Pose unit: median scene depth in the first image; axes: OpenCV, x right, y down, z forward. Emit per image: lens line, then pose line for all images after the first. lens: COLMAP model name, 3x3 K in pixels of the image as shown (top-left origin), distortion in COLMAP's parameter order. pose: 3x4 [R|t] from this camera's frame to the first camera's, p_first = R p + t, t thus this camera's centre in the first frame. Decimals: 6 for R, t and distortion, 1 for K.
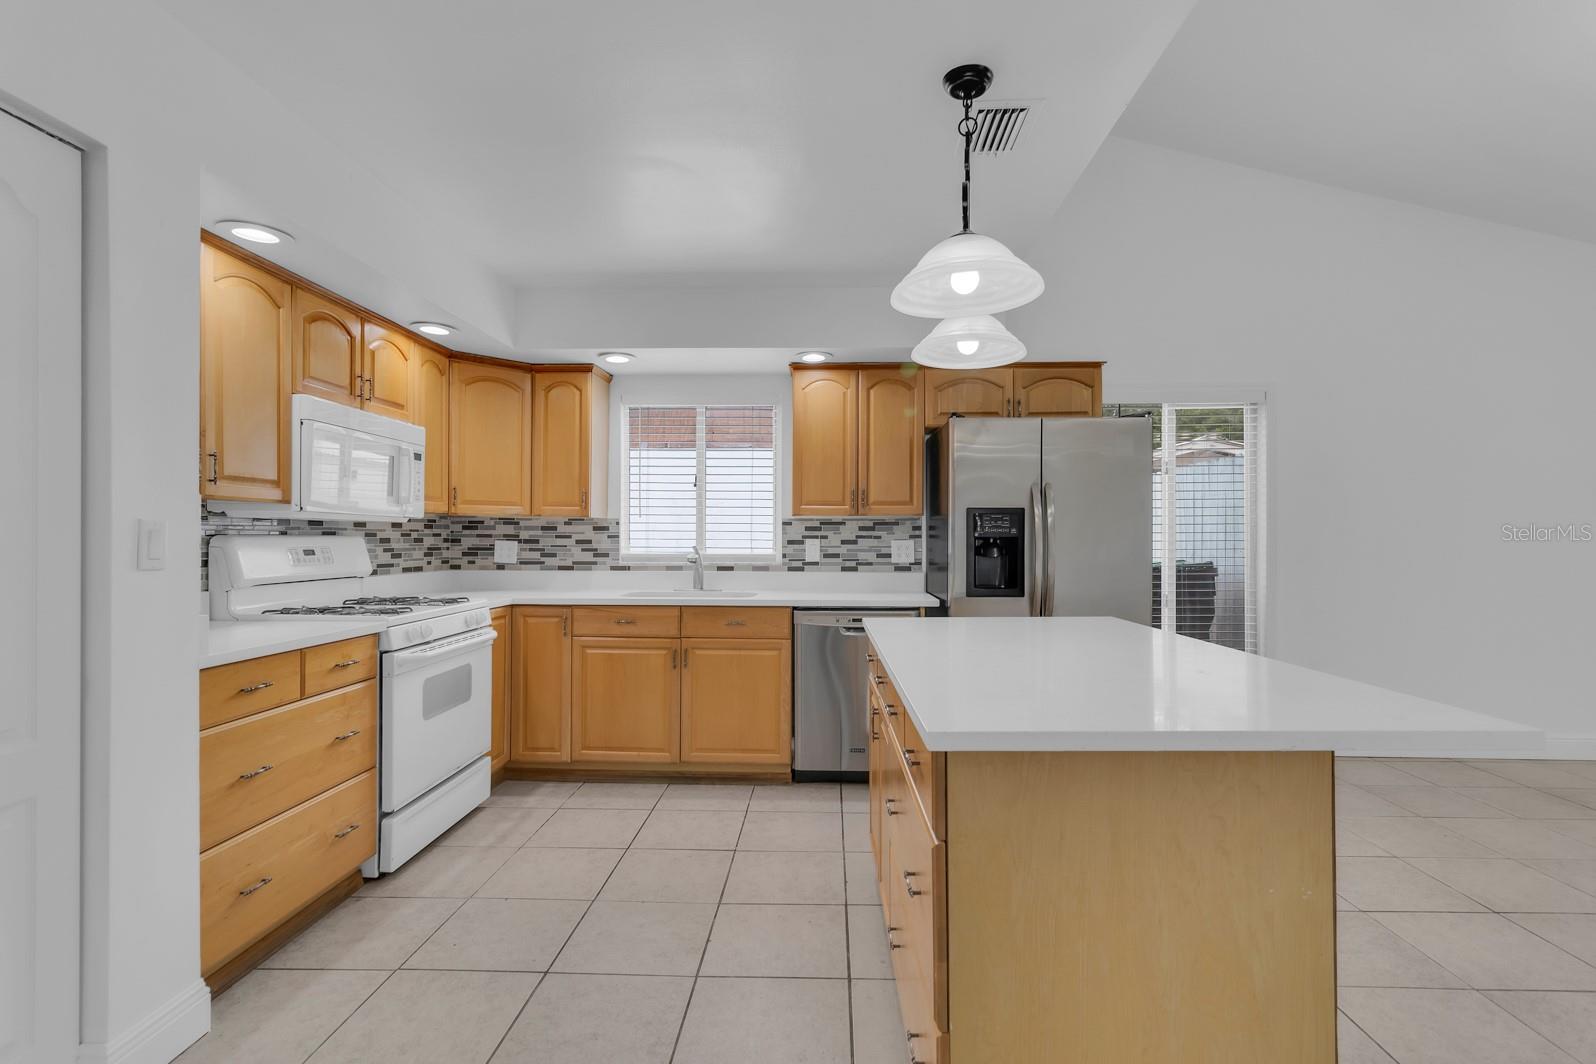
lens RADIAL K [[758.1, 0, 808.8], [0, 758.1, 536.0], [0, 0, 1]] dist [0.001726, 0.000277]
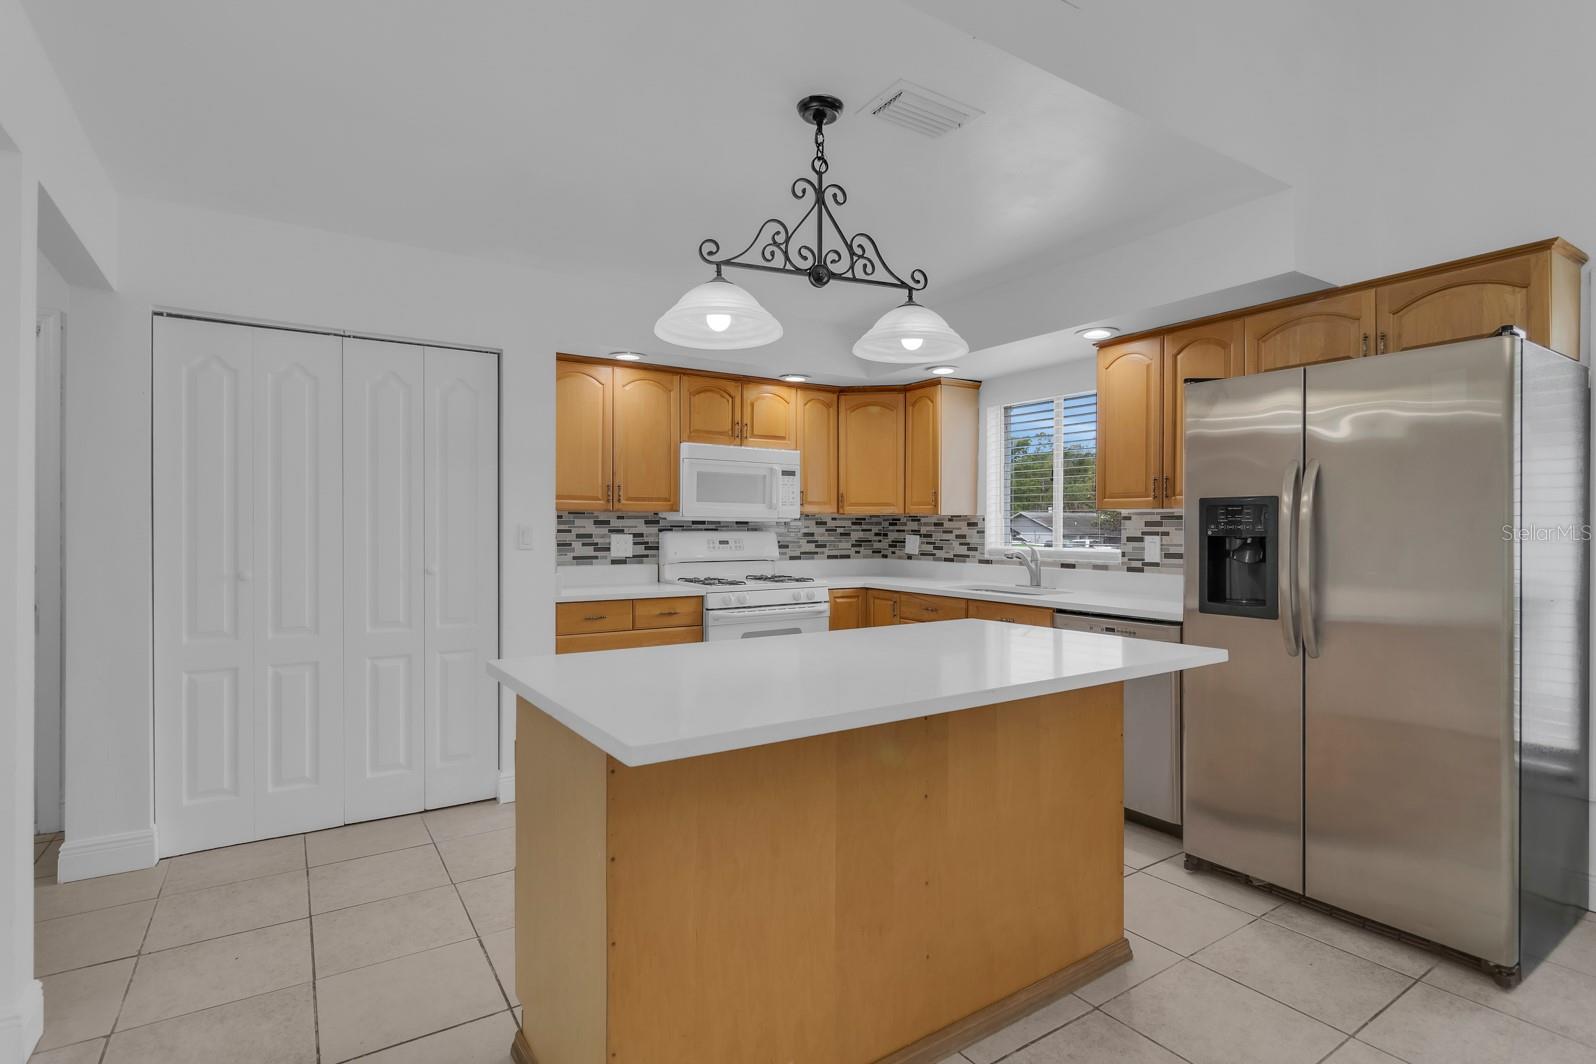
lens RADIAL K [[789.8, 0, 805.3], [0, 789.8, 531.2], [0, 0, 1]] dist [-0.000876, -0.000282]
pose [[0.575070, 0.003459, -0.818097, 0.546962], [0.000548, 0.999989, 0.004613, -0.005943], [0.818104, -0.003101, 0.575062, 0.169940]]
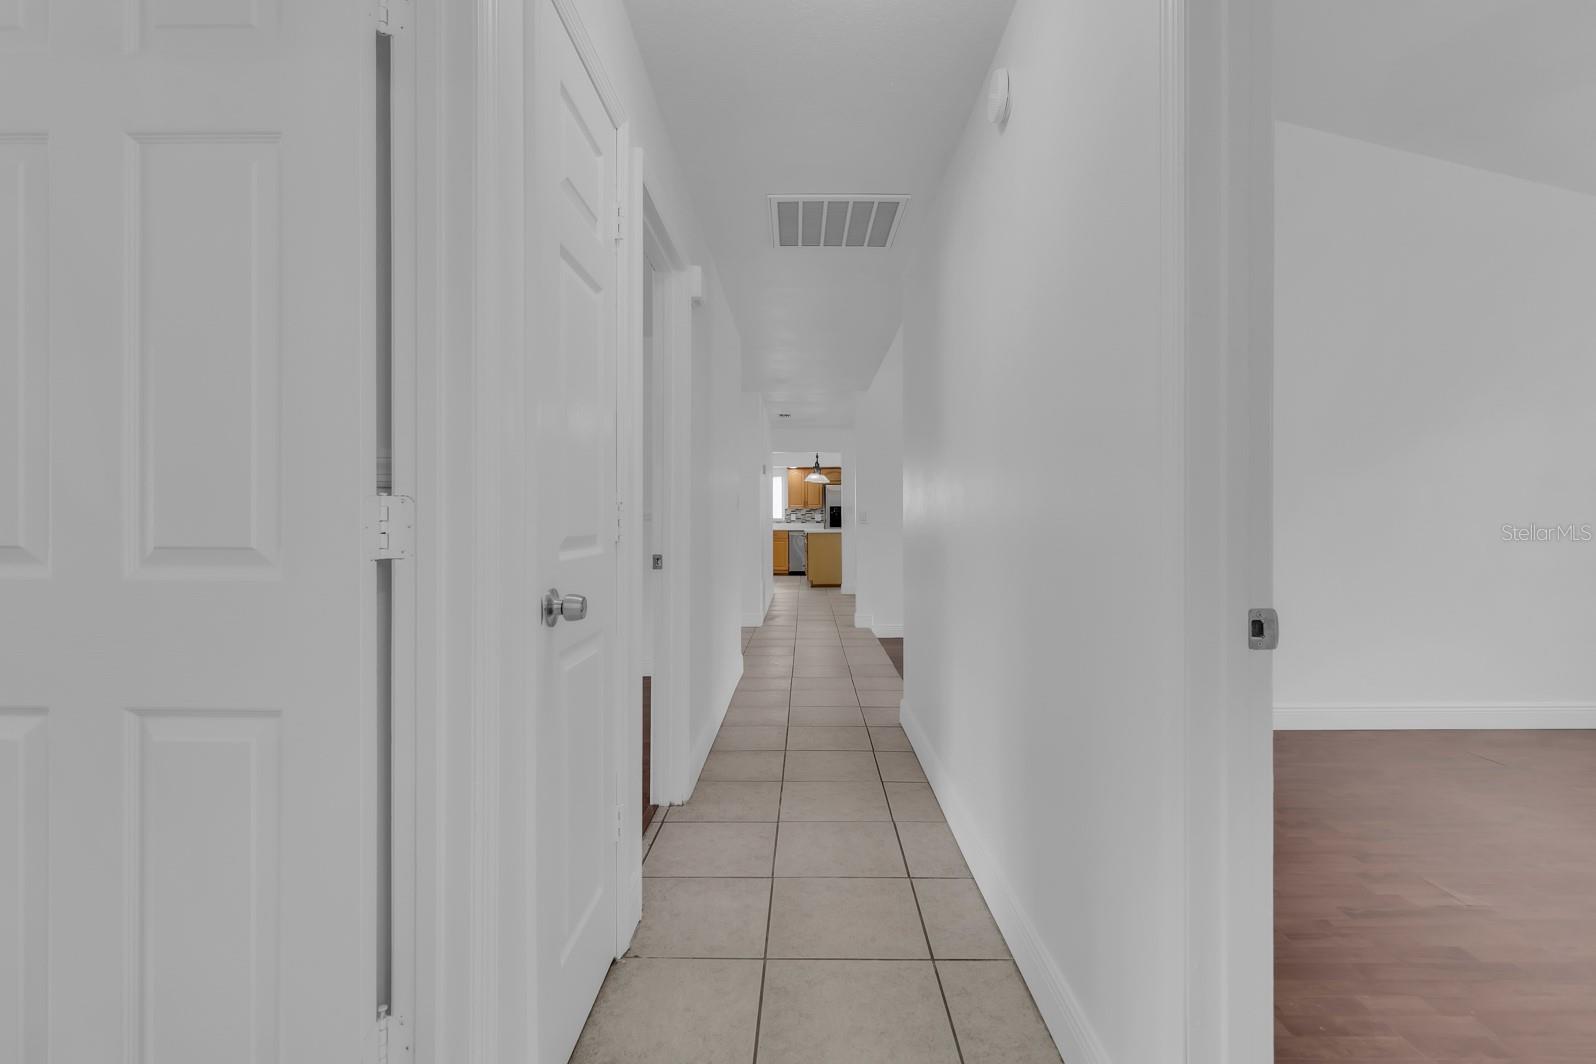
lens RADIAL K [[789.8, 0, 805.3], [0, 789.8, 531.2], [0, 0, 1]] dist [-0.000876, -0.000282]
pose [[0.999701, -0.003099, 0.024254, -0.030092], [0.002742, 0.999888, 0.014744, 0.032335], [-0.024297, -0.014673, 0.999597, -2.894435]]
